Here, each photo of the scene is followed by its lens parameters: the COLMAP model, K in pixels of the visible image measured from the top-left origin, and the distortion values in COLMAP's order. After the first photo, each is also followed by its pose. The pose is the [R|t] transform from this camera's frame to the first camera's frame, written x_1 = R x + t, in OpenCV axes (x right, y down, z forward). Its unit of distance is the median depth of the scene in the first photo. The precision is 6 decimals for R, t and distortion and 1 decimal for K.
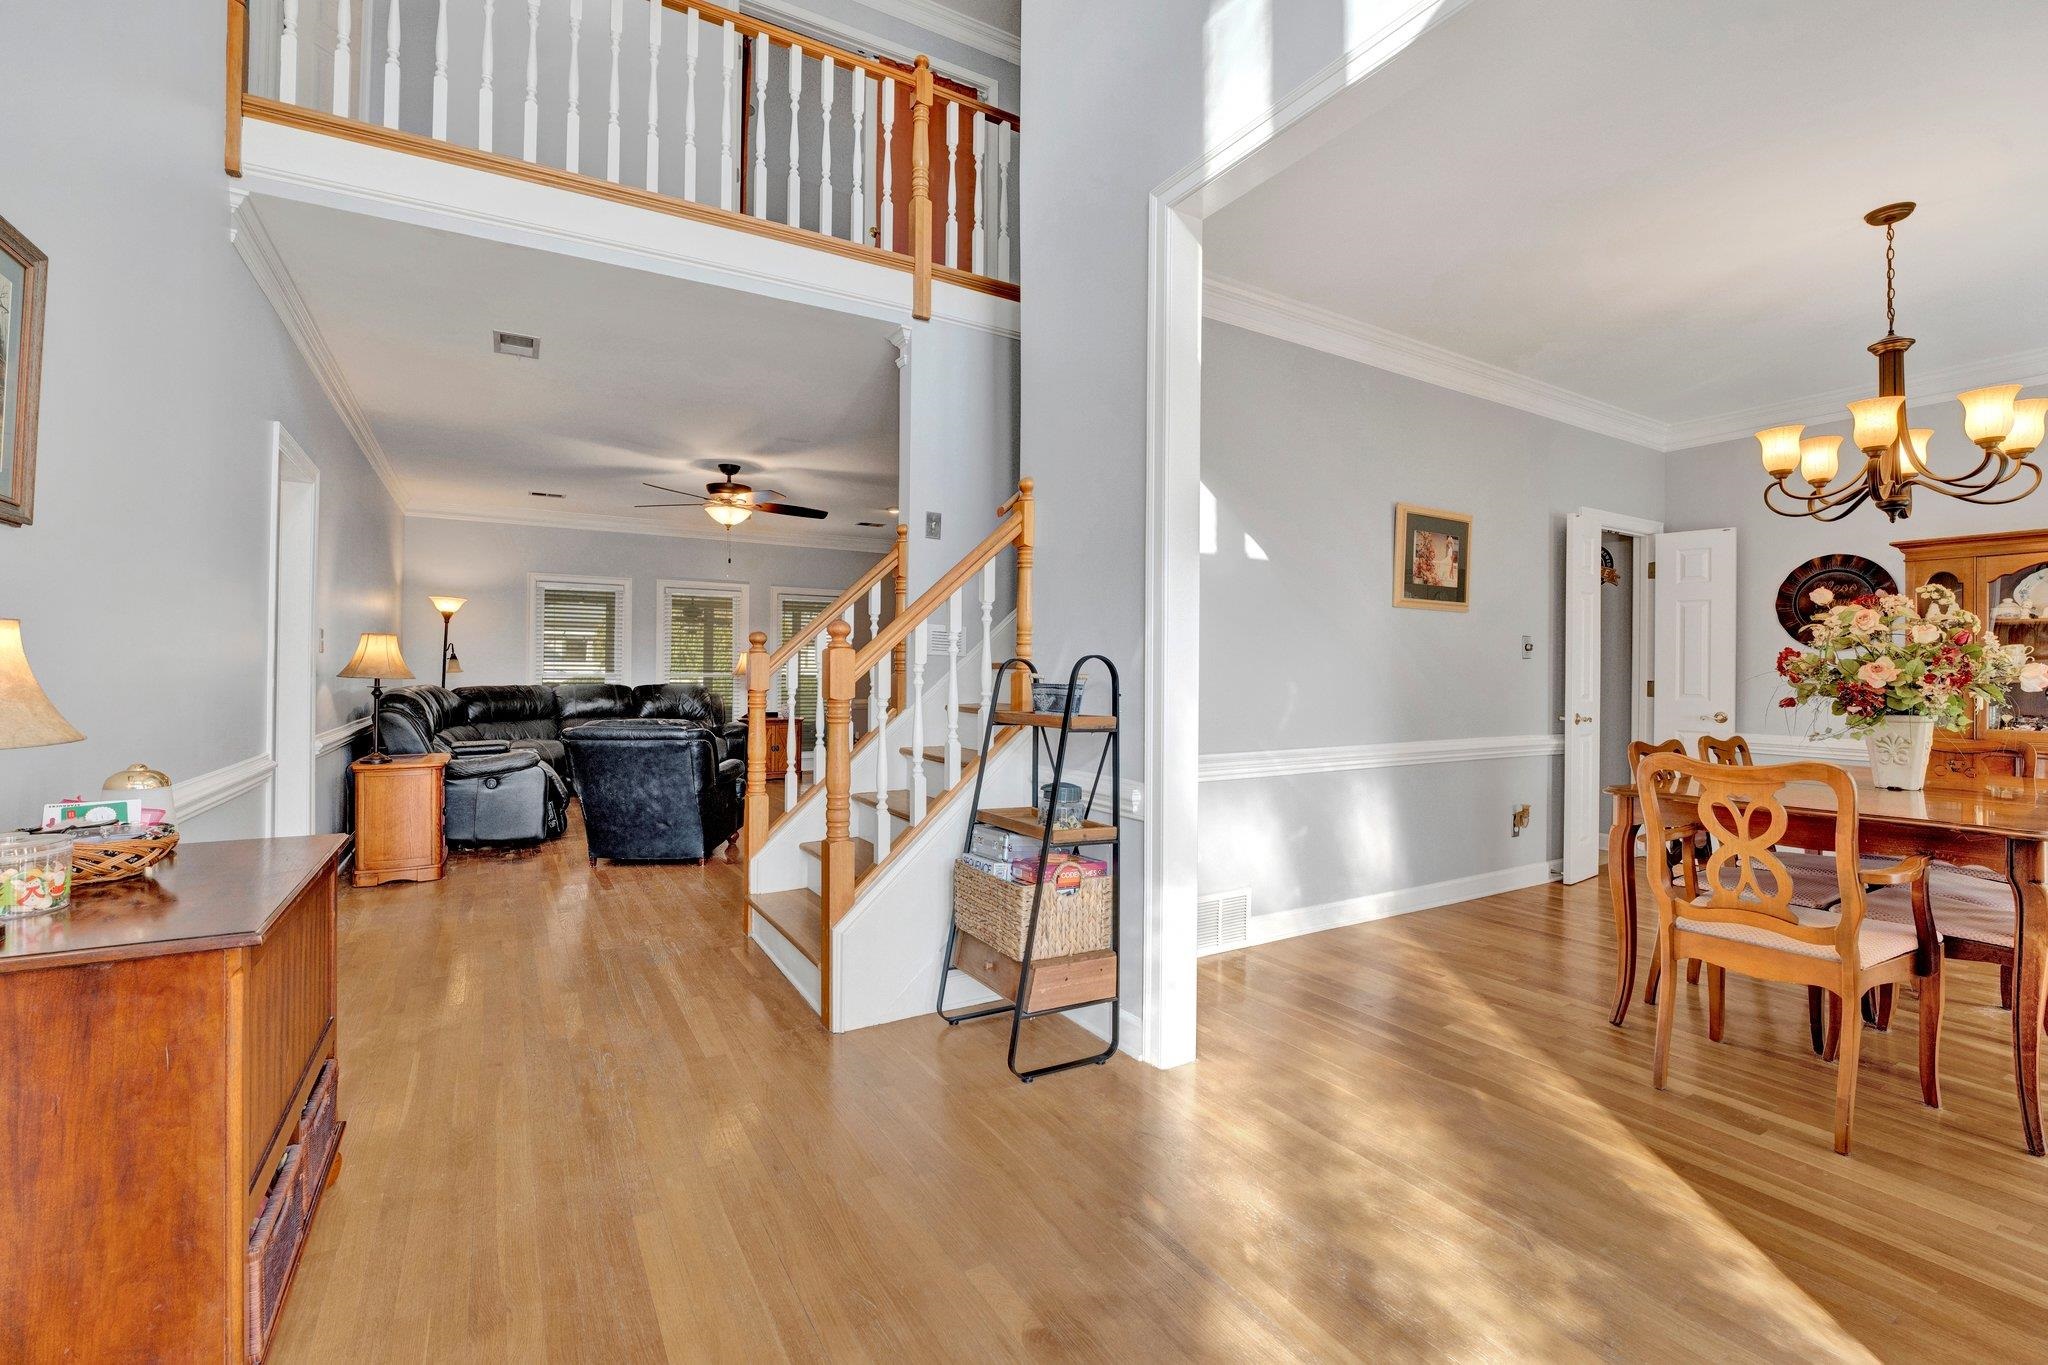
lens RADIAL K [[876.7, 0, 1009.5], [0, 876.7, 680.1], [0, 0, 1]] dist [-0.013471, -0.000061]
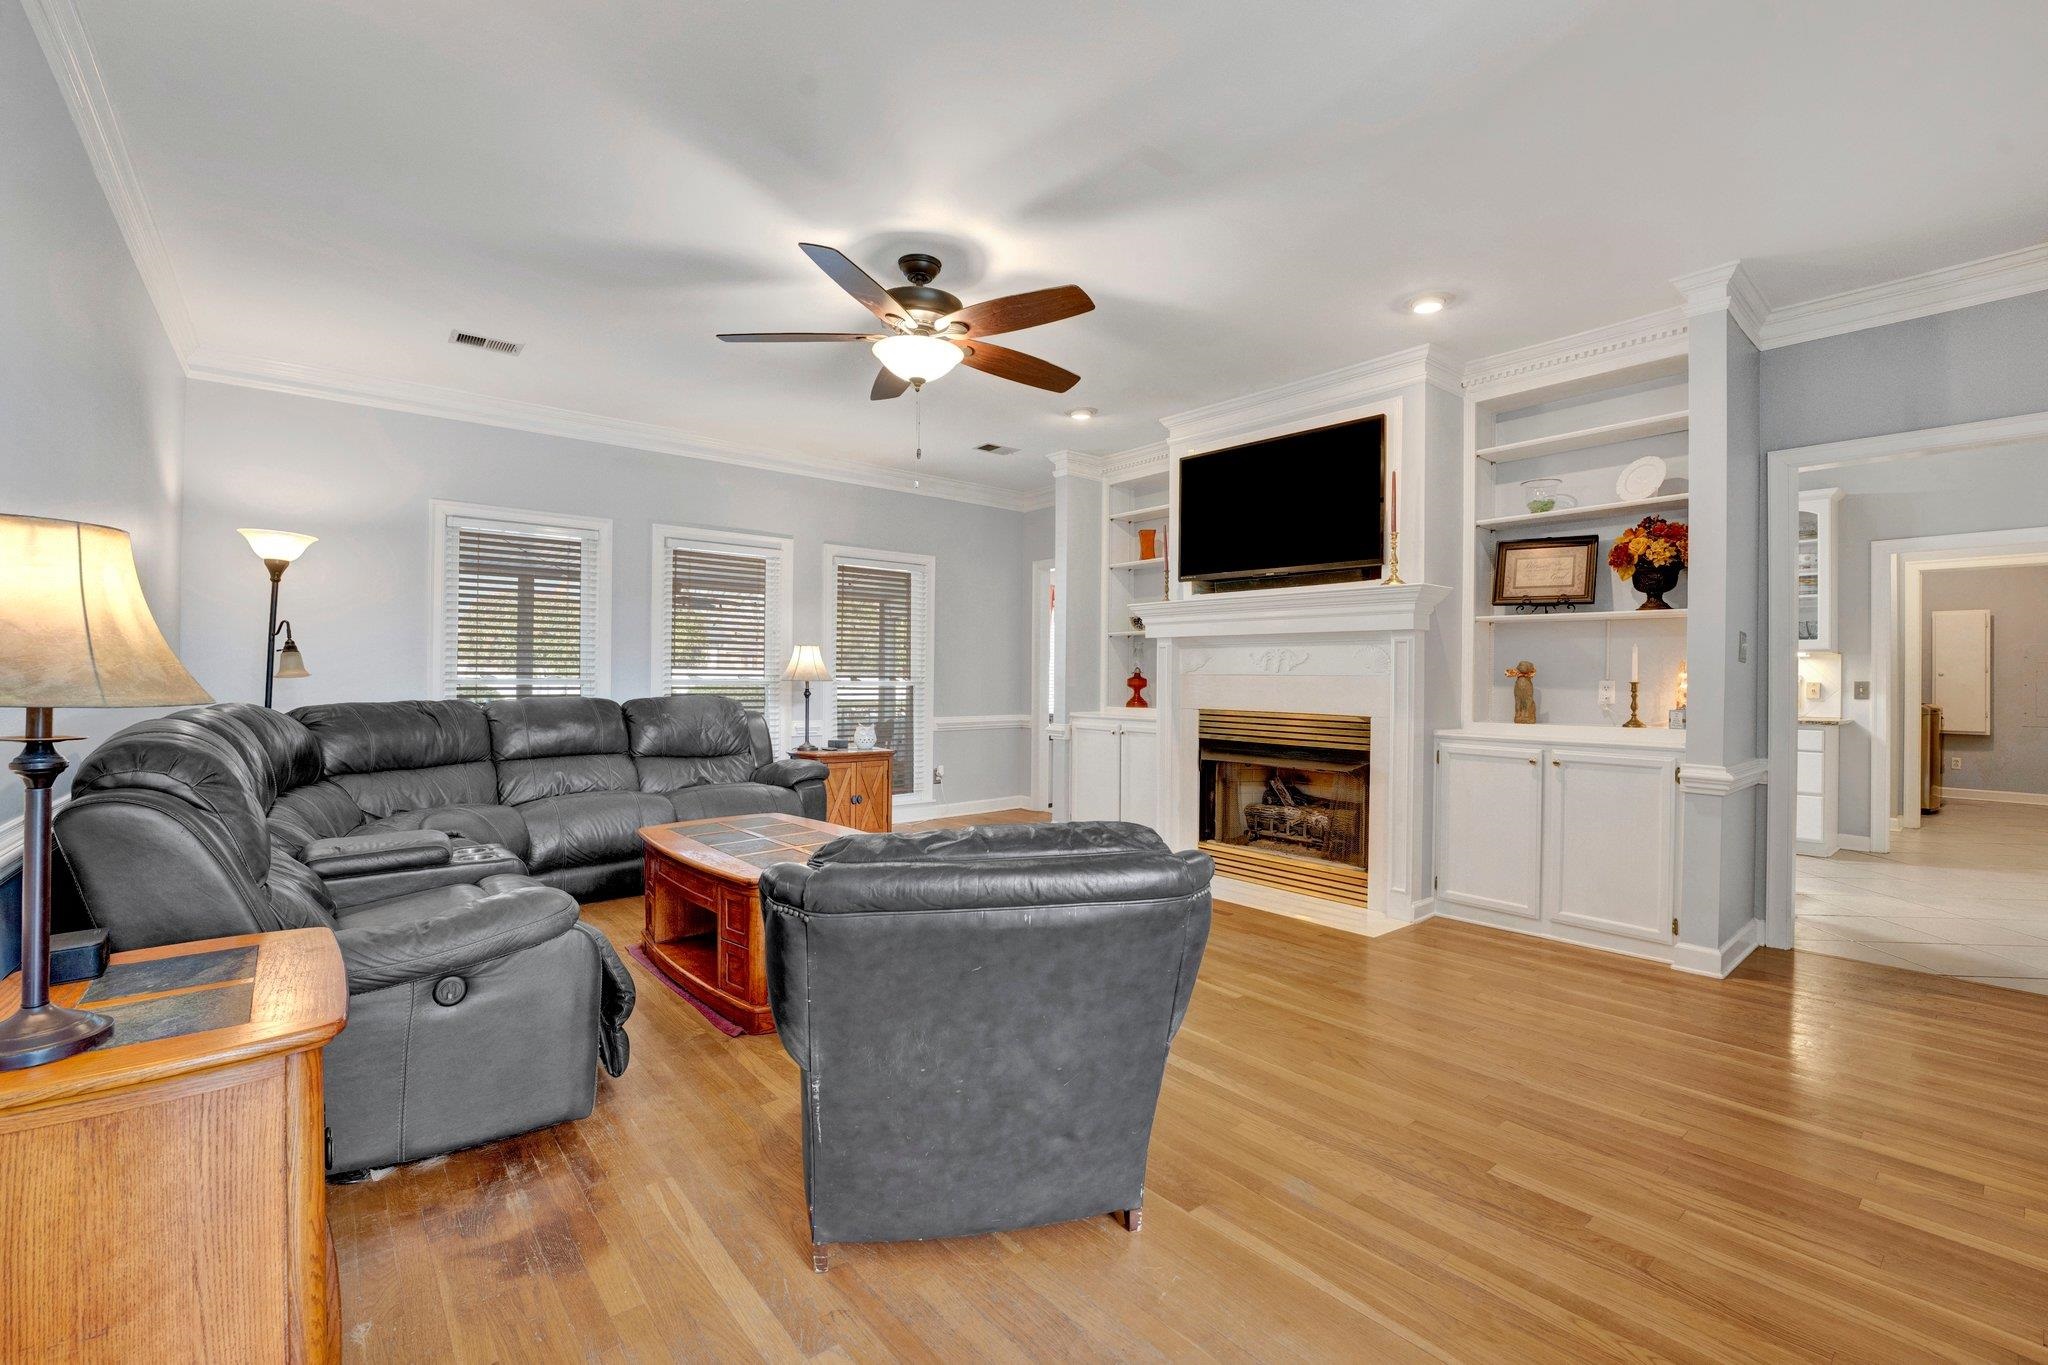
lens RADIAL K [[876.7, 0, 1009.5], [0, 876.7, 680.1], [0, 0, 1]] dist [-0.013471, -0.000061]
pose [[0.988773, -0.001240, 0.149423, -0.295917], [0.001863, 0.999990, -0.004027, -0.004308], [-0.149416, 0.004260, 0.988765, 0.431802]]
